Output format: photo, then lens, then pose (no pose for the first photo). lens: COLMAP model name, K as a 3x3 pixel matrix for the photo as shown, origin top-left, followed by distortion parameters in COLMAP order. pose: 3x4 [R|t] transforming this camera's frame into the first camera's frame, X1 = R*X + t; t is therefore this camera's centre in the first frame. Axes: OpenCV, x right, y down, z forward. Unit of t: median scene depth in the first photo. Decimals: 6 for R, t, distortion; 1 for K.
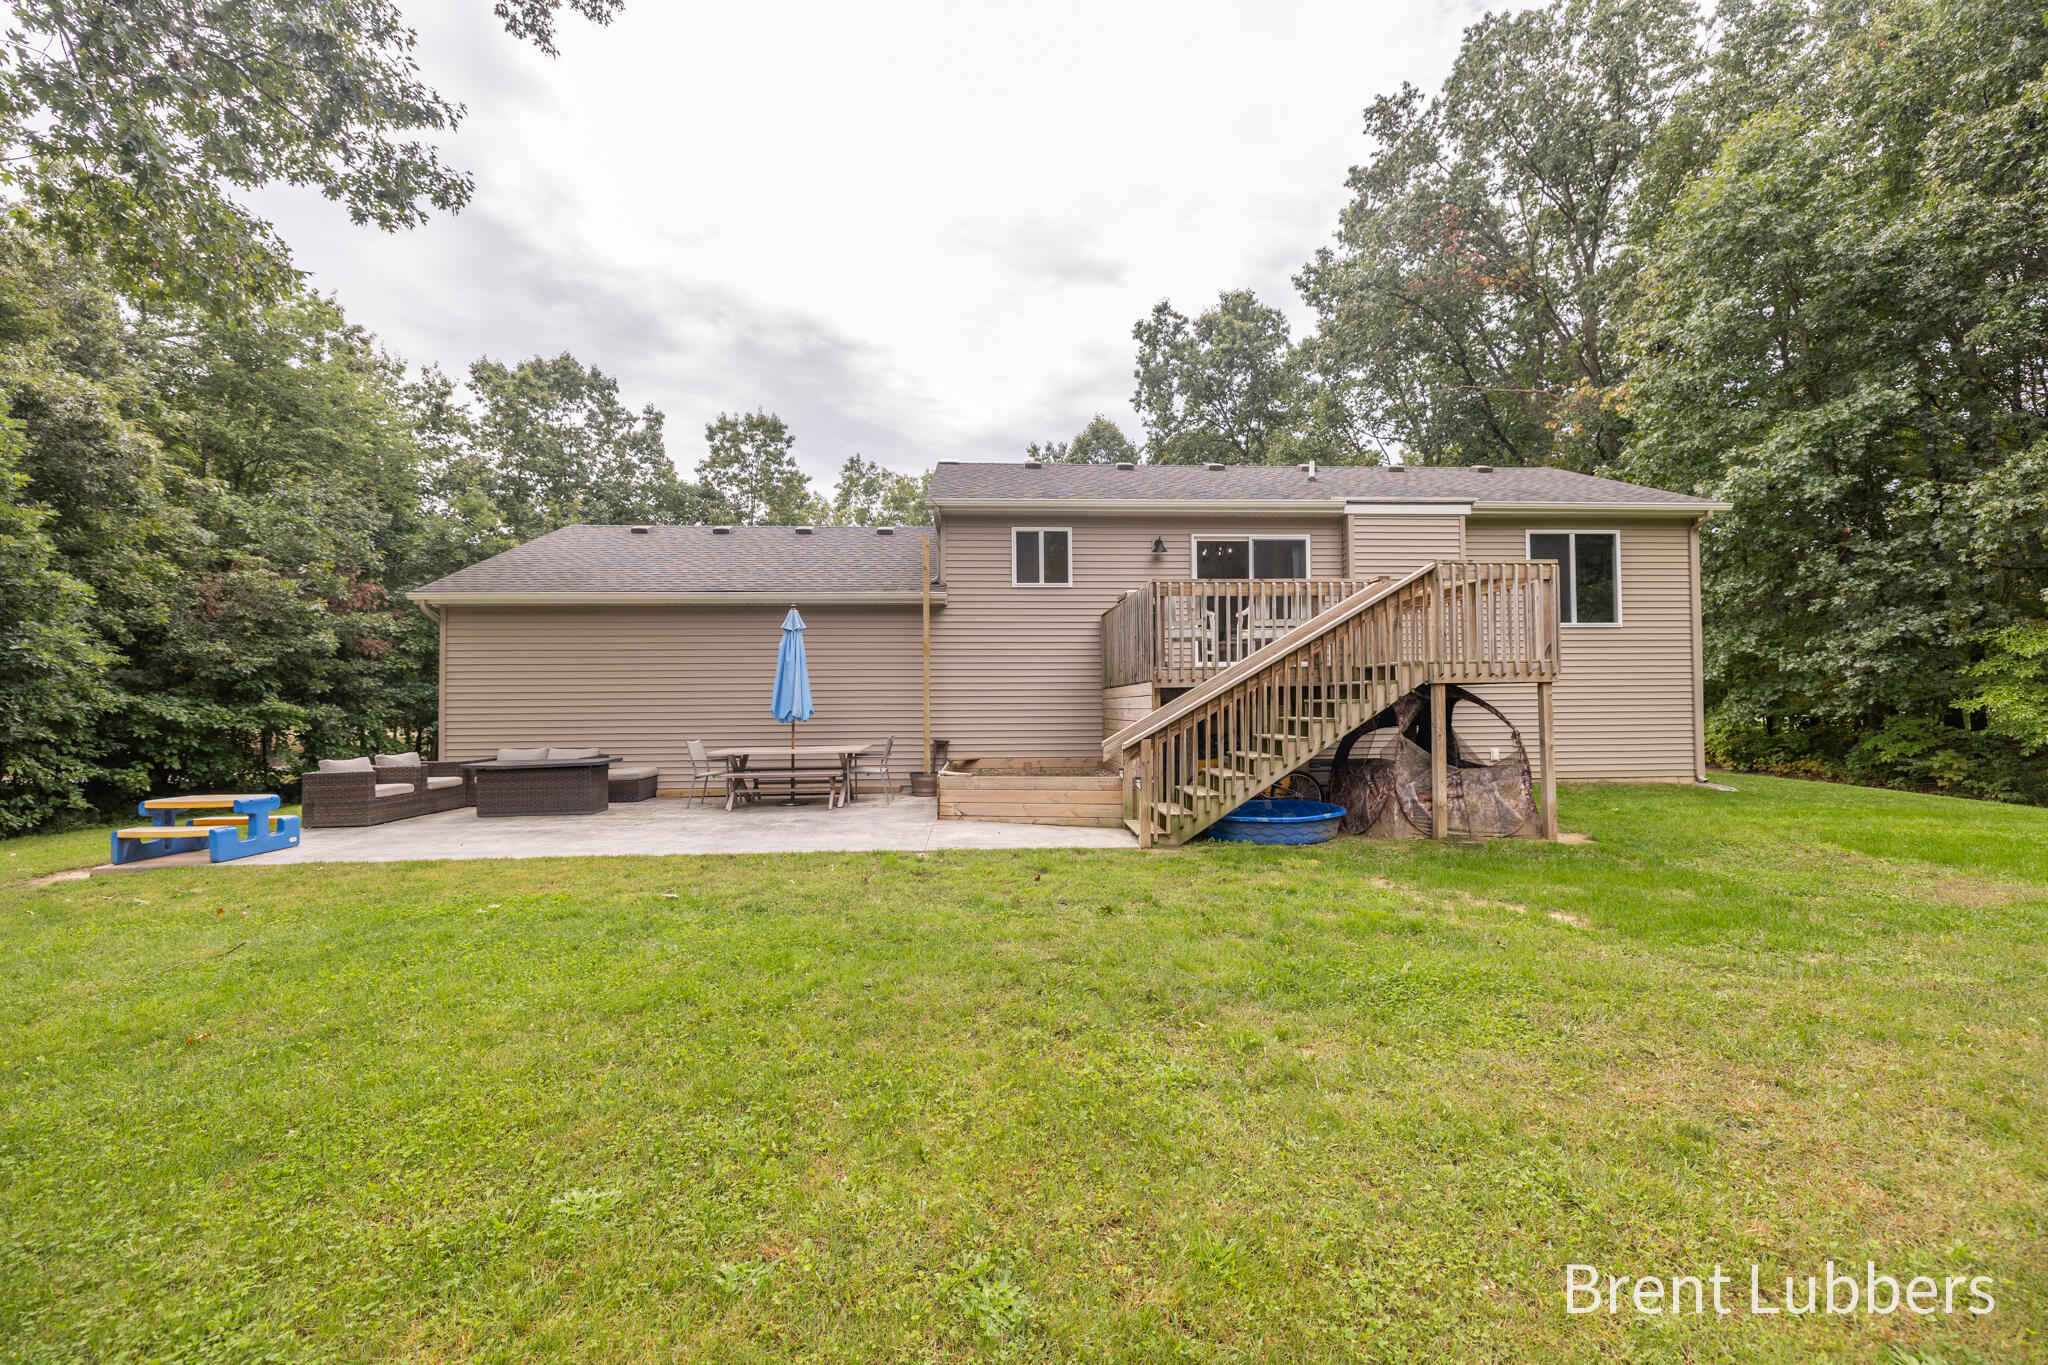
lens RADIAL K [[858.9, 0, 1026.8], [0, 858.9, 684.1], [0, 0, 1]] dist [-0.000517, -0.000124]
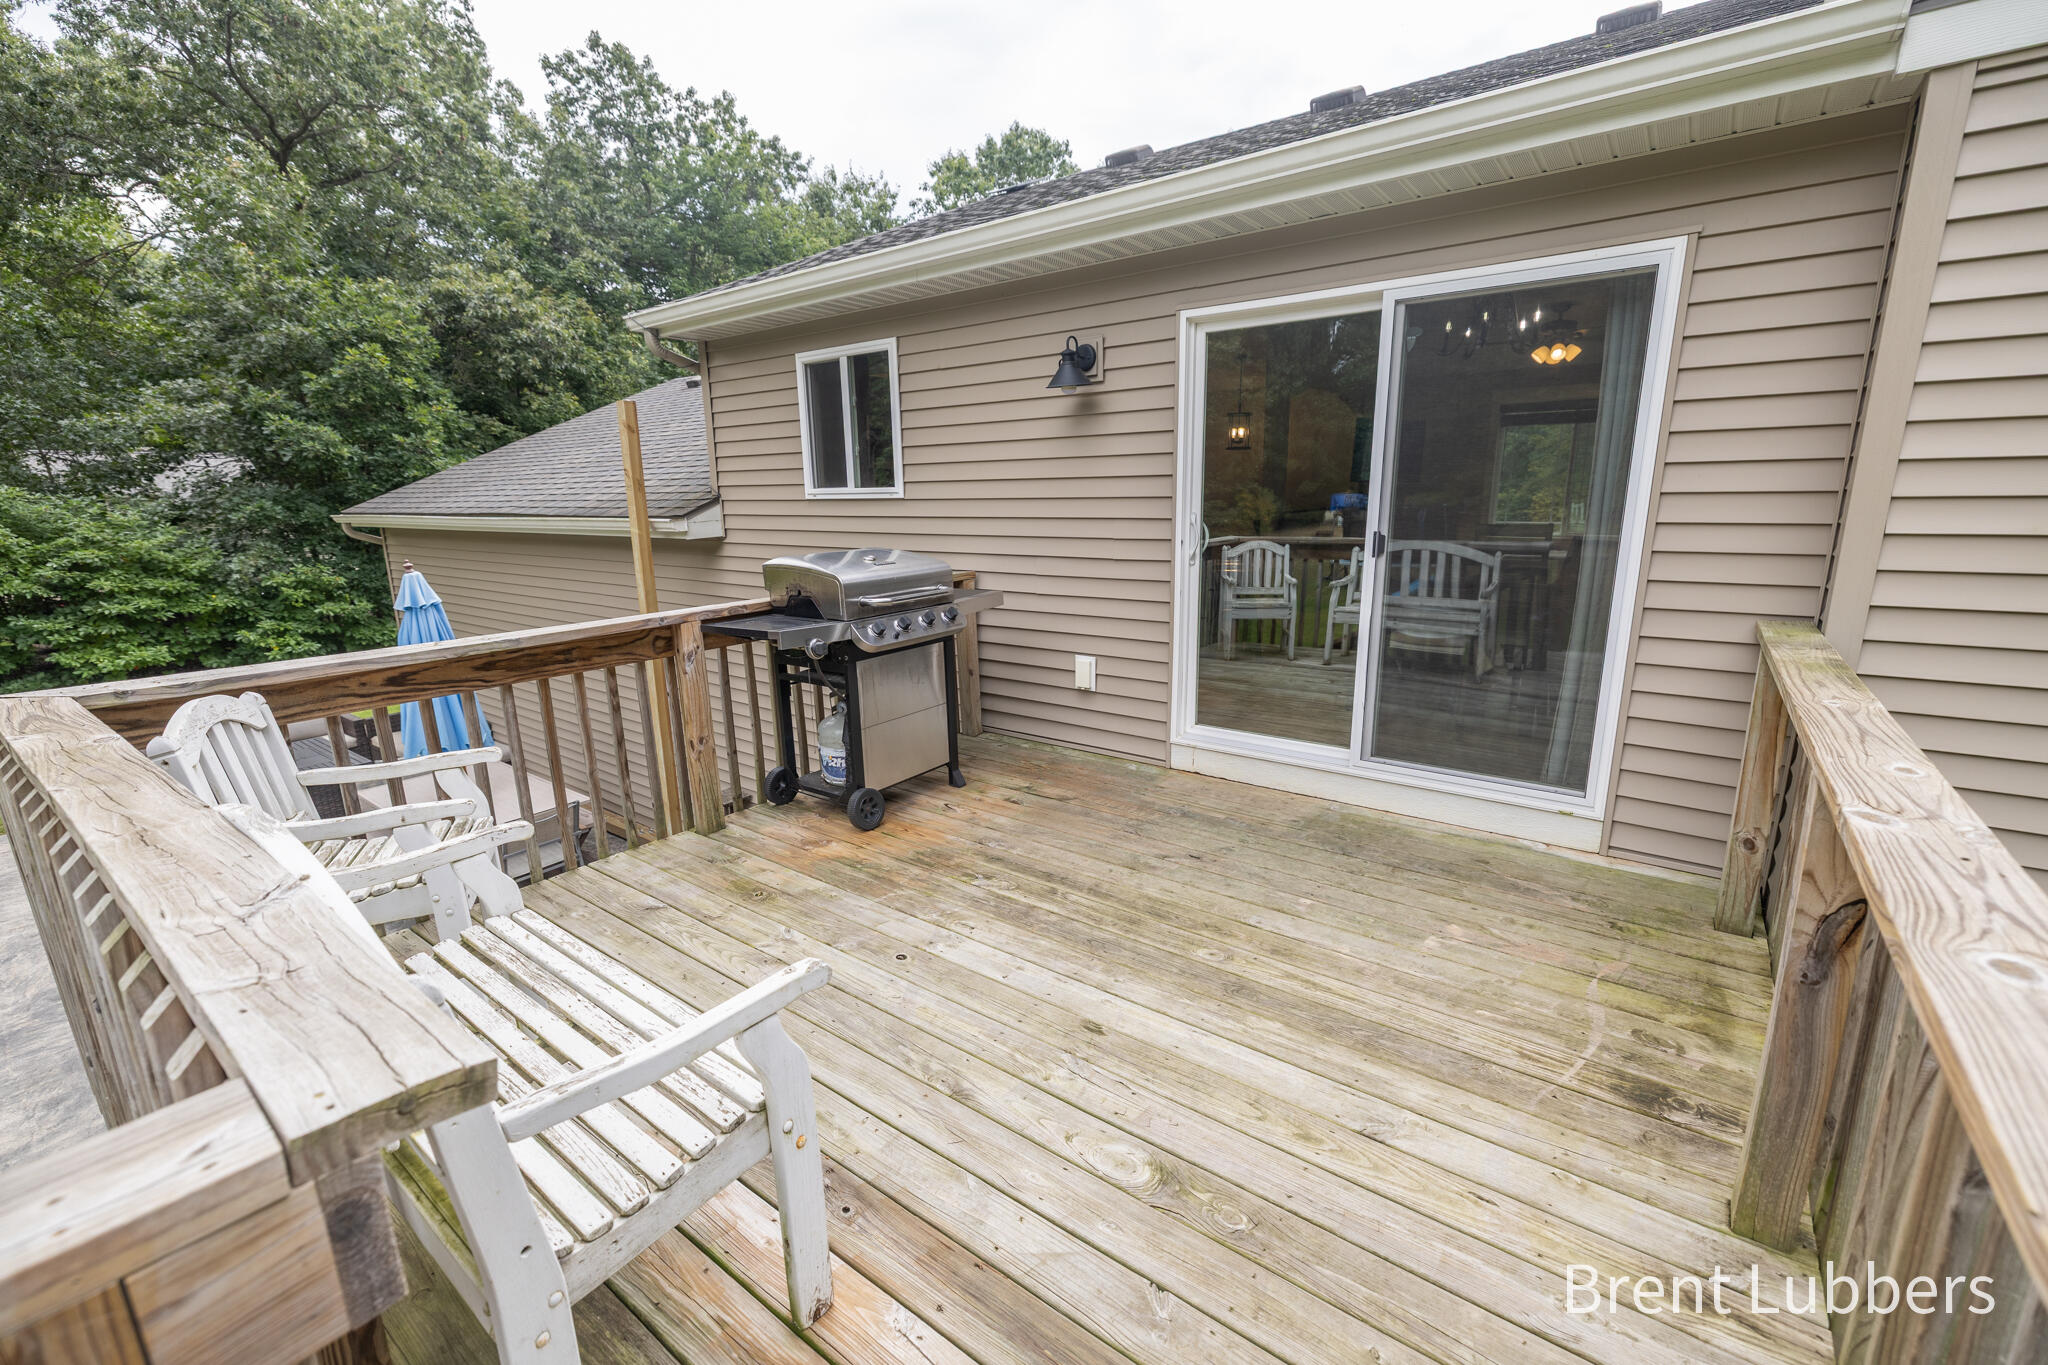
lens RADIAL K [[858.9, 0, 1026.8], [0, 858.9, 684.1], [0, 0, 1]] dist [-0.000517, -0.000124]
pose [[0.761016, 0.139653, -0.633523, 0.362715], [0.026734, 0.968974, 0.245714, -0.125894], [0.648182, -0.203928, 0.733671, 0.730162]]
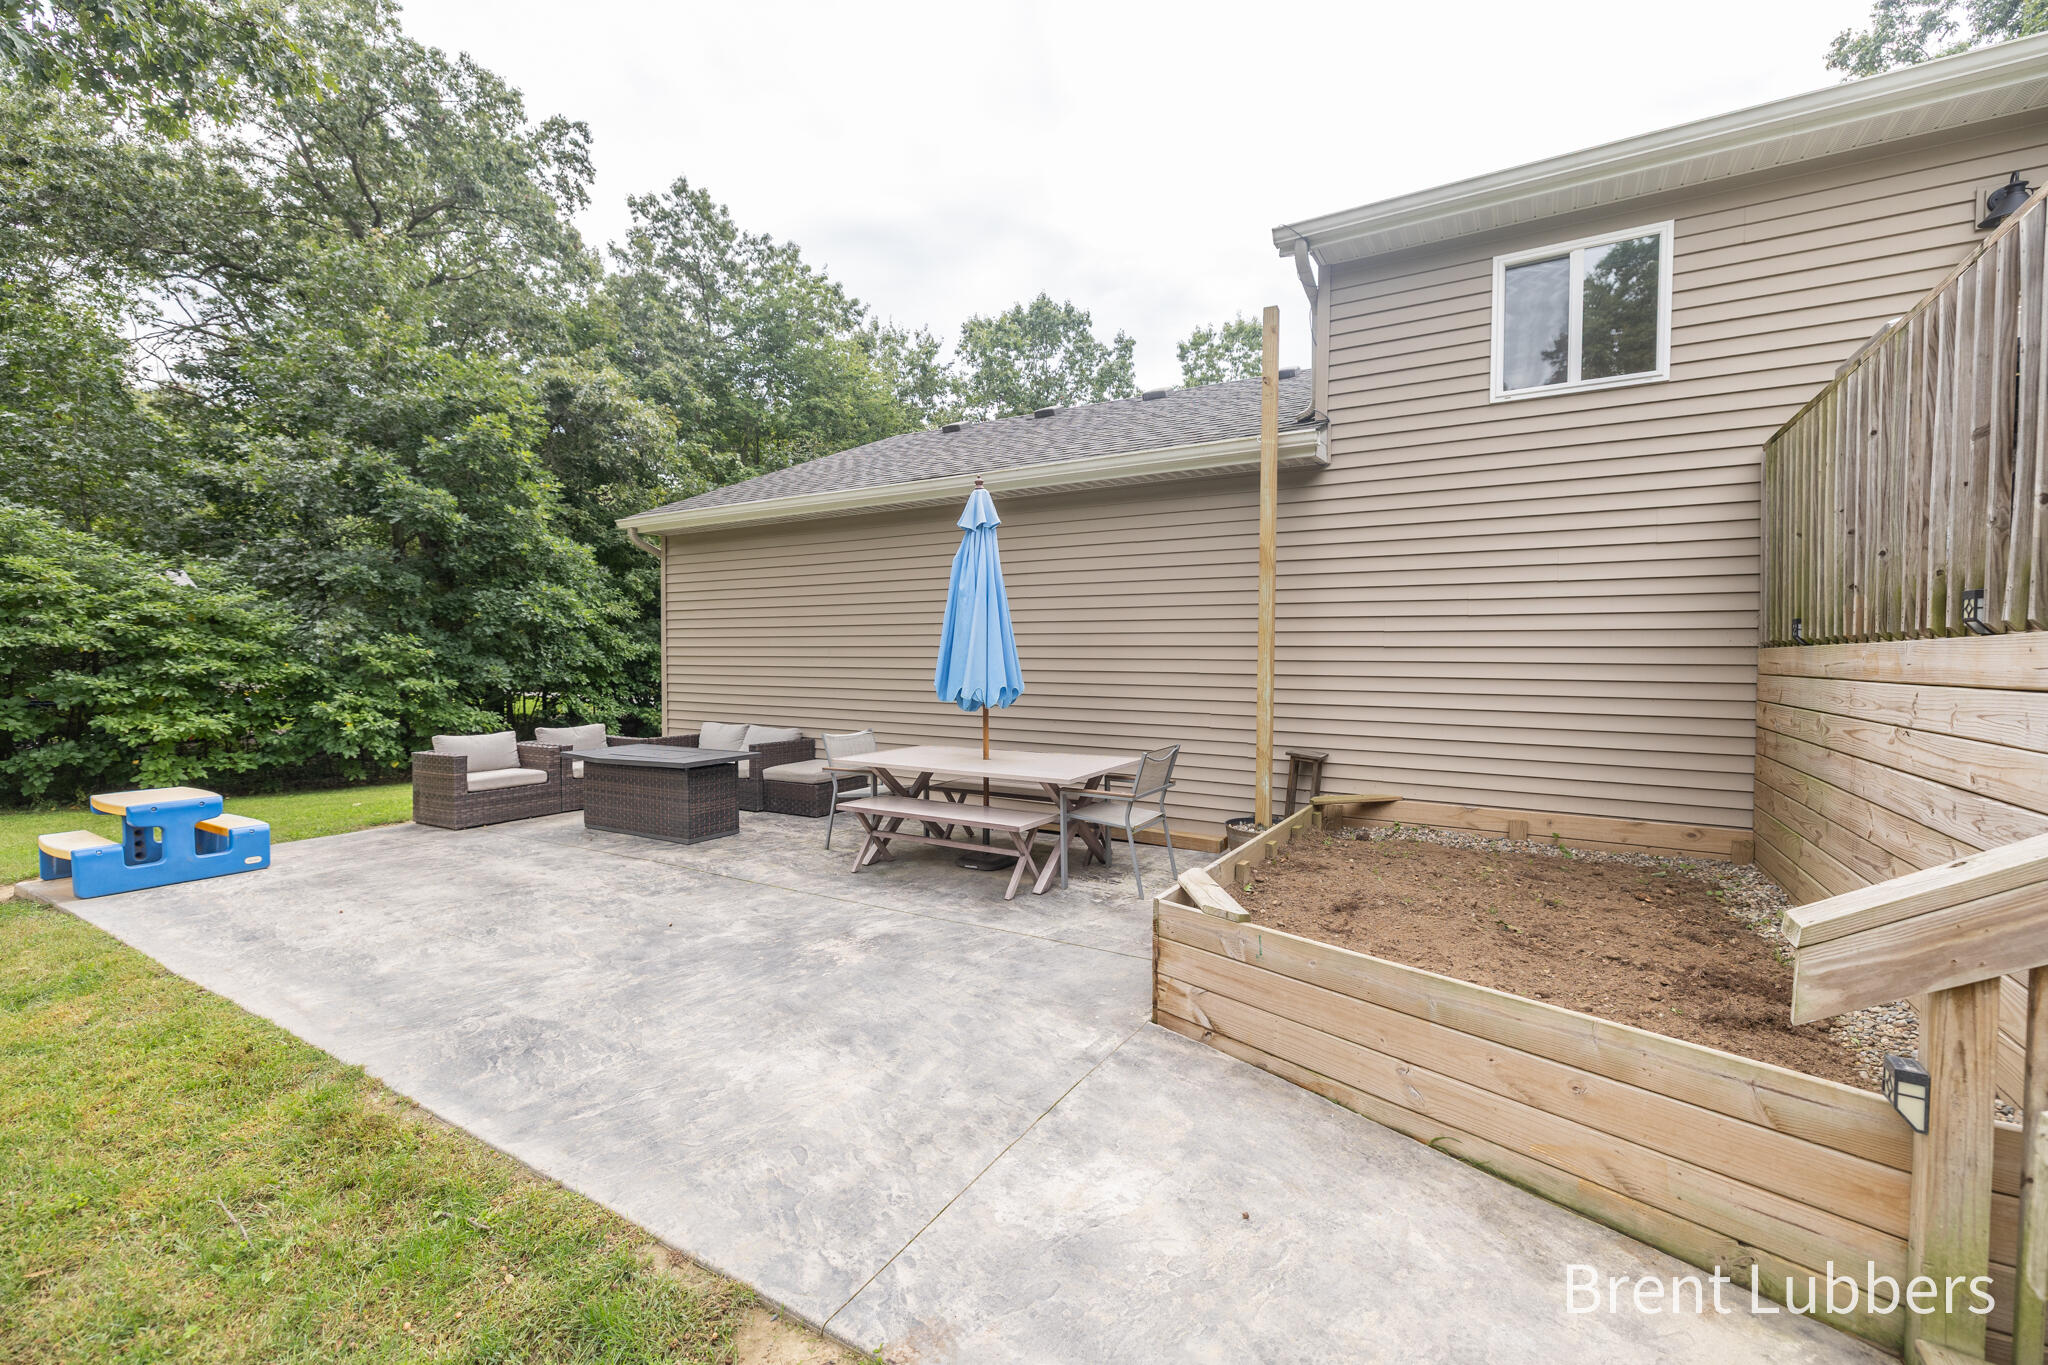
lens RADIAL K [[855.6, 0, 1028.2], [0, 855.6, 682.1], [0, 0, 1]] dist [0.000305, -0.000140]
pose [[0.825071, 0.029501, -0.564258, 0.036793], [0.002951, 0.998397, 0.056514, -0.000945], [0.565021, -0.048293, 0.823662, 0.520846]]
